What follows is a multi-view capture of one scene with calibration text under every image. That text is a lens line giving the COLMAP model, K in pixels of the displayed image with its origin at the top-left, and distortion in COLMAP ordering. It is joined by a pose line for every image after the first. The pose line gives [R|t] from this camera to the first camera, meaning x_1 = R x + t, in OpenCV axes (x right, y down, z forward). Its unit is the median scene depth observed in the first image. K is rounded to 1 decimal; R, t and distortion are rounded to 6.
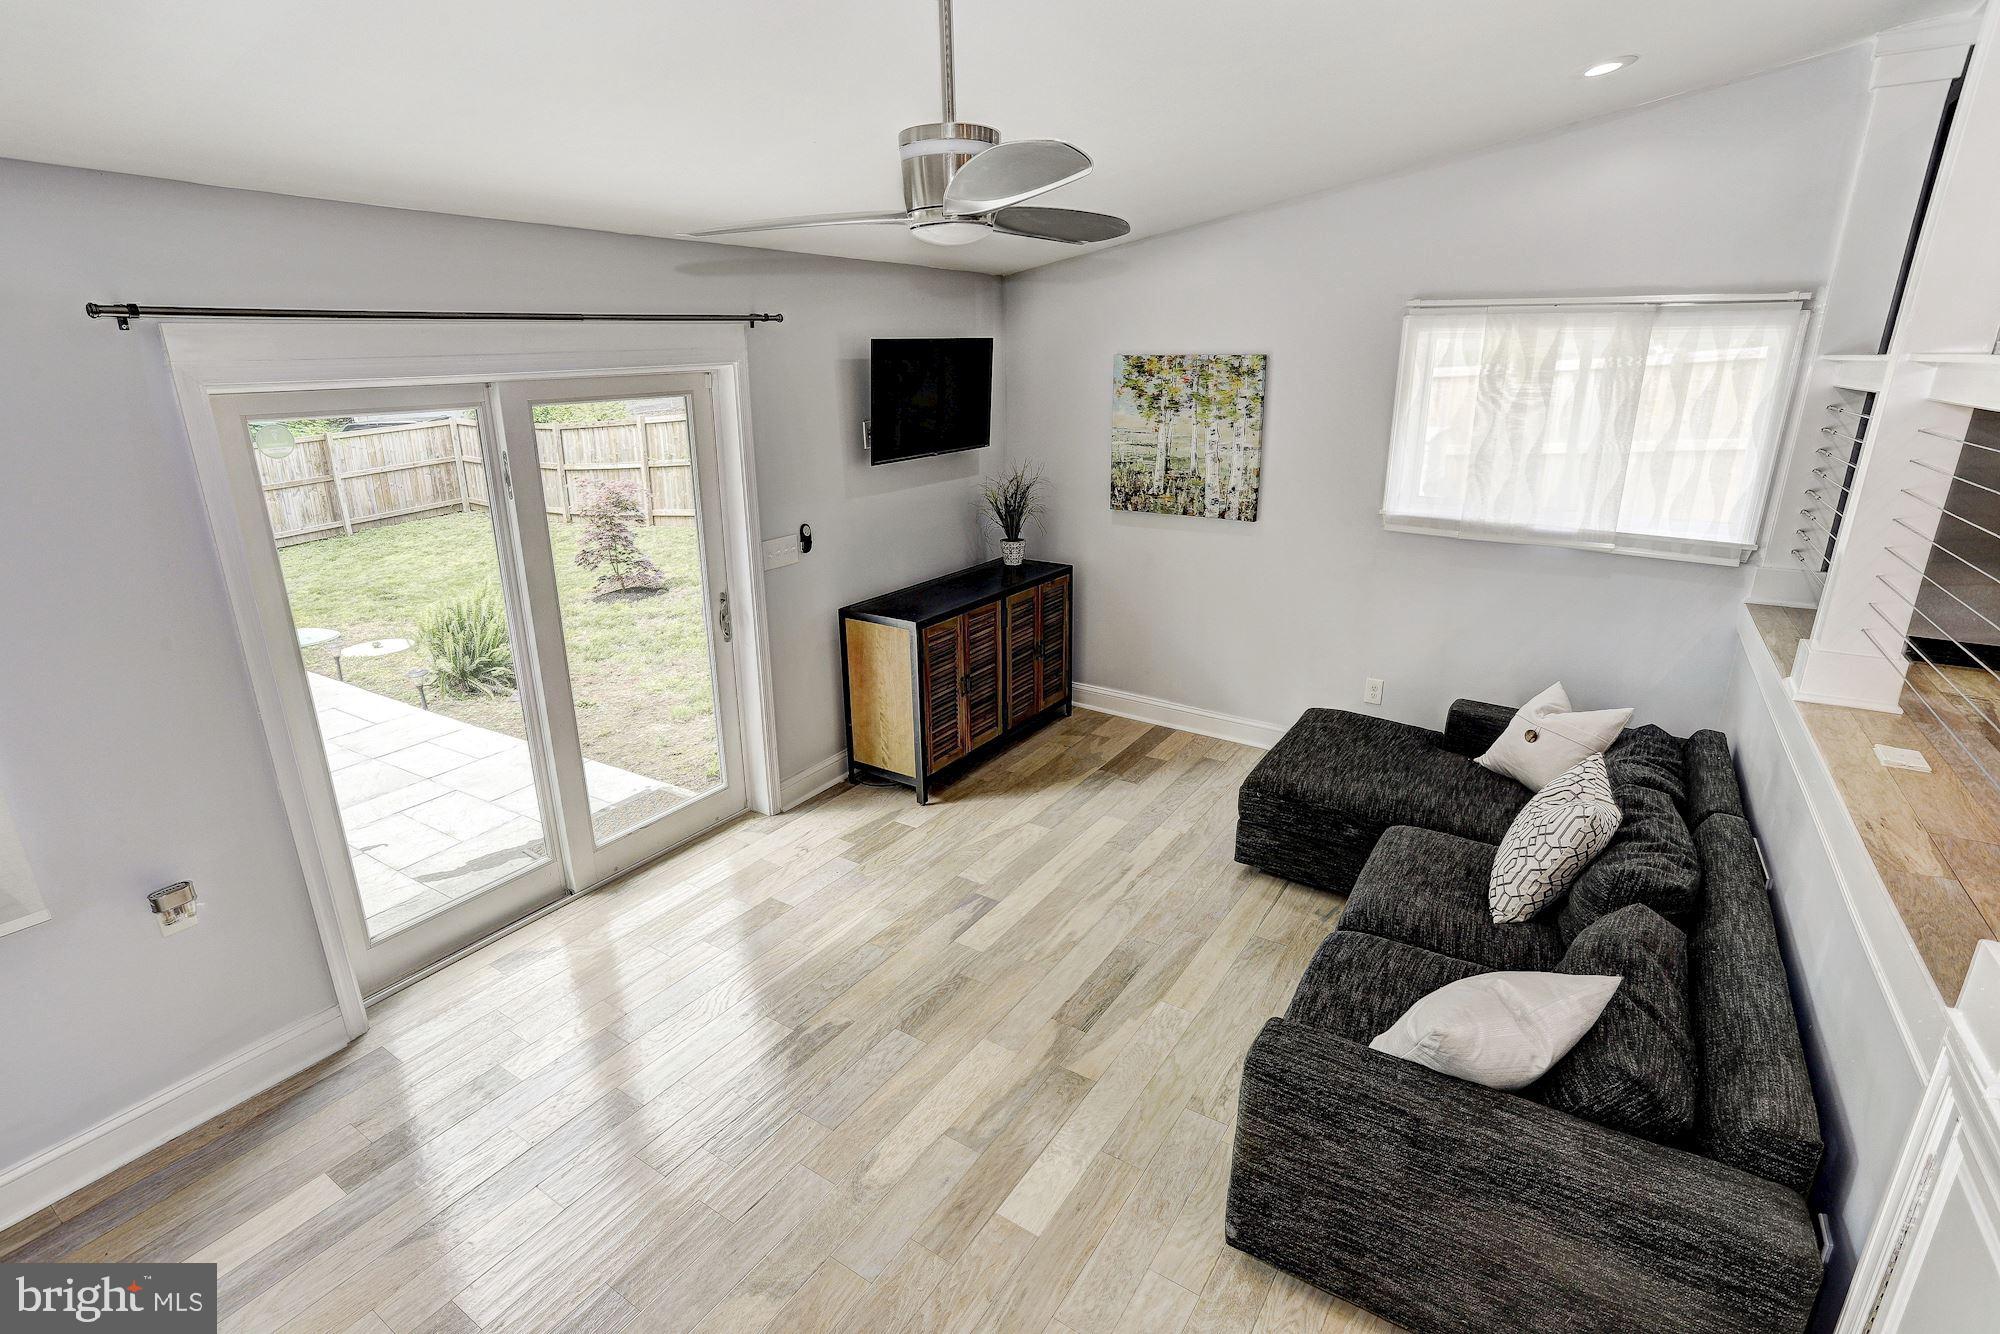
lens RADIAL K [[973.0, 0, 996.1], [0, 973.0, 663.2], [0, 0, 1]] dist [-0.064875, 0.030225]
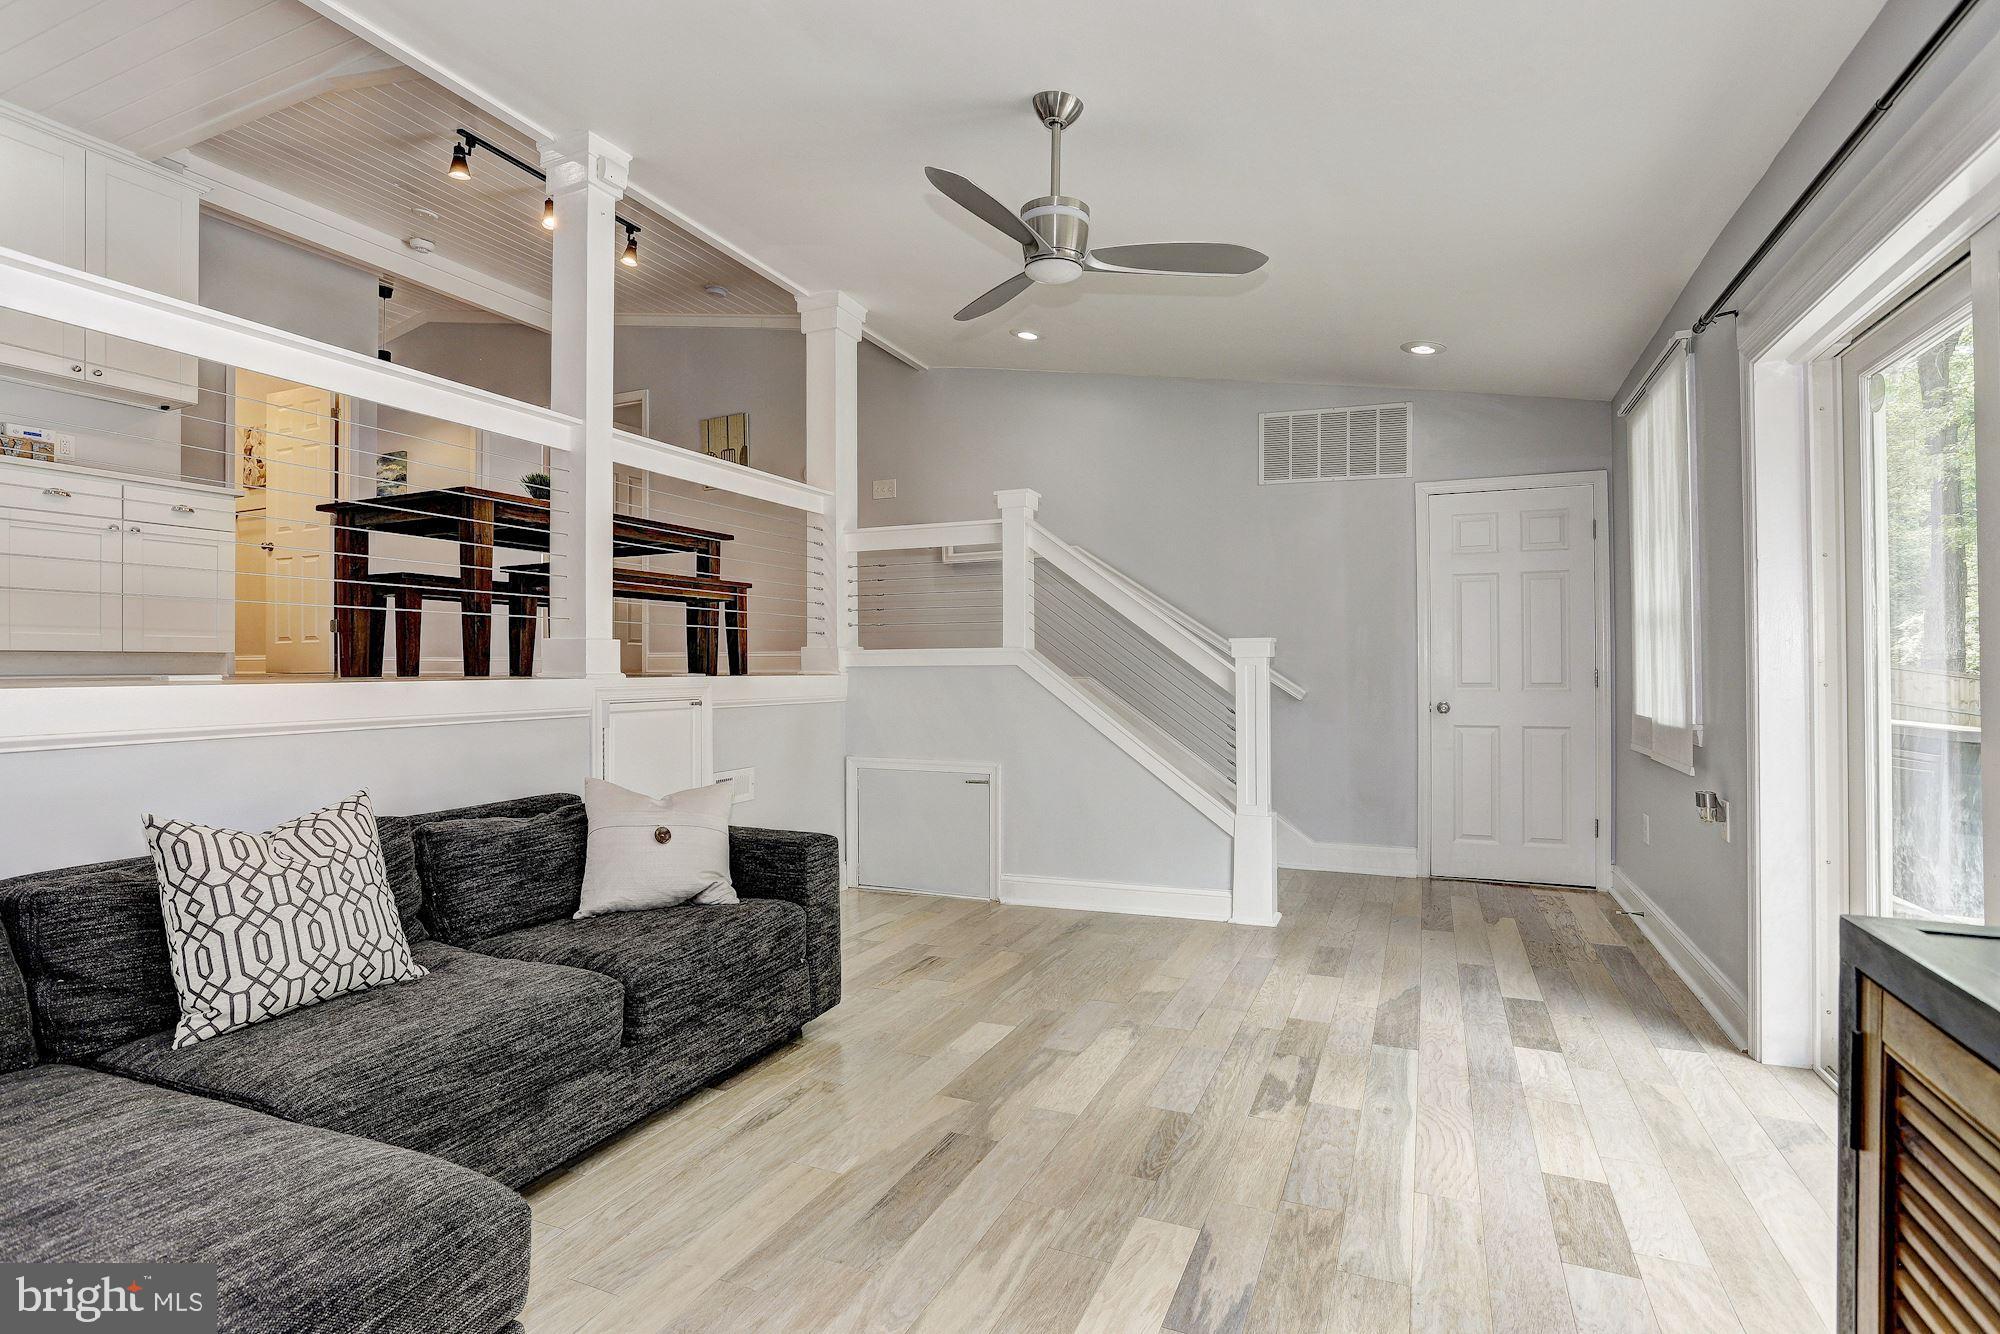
lens RADIAL K [[1002.7, 0, 1000.0], [0, 1002.7, 667.0], [0, 0, 1]] dist [-0.089318, 0.048622]
pose [[-0.986198, 0.000722, -0.165566, 0.182941], [-0.049444, 0.953076, 0.298665, -0.200585], [0.158013, 0.302730, -0.939887, 1.623166]]
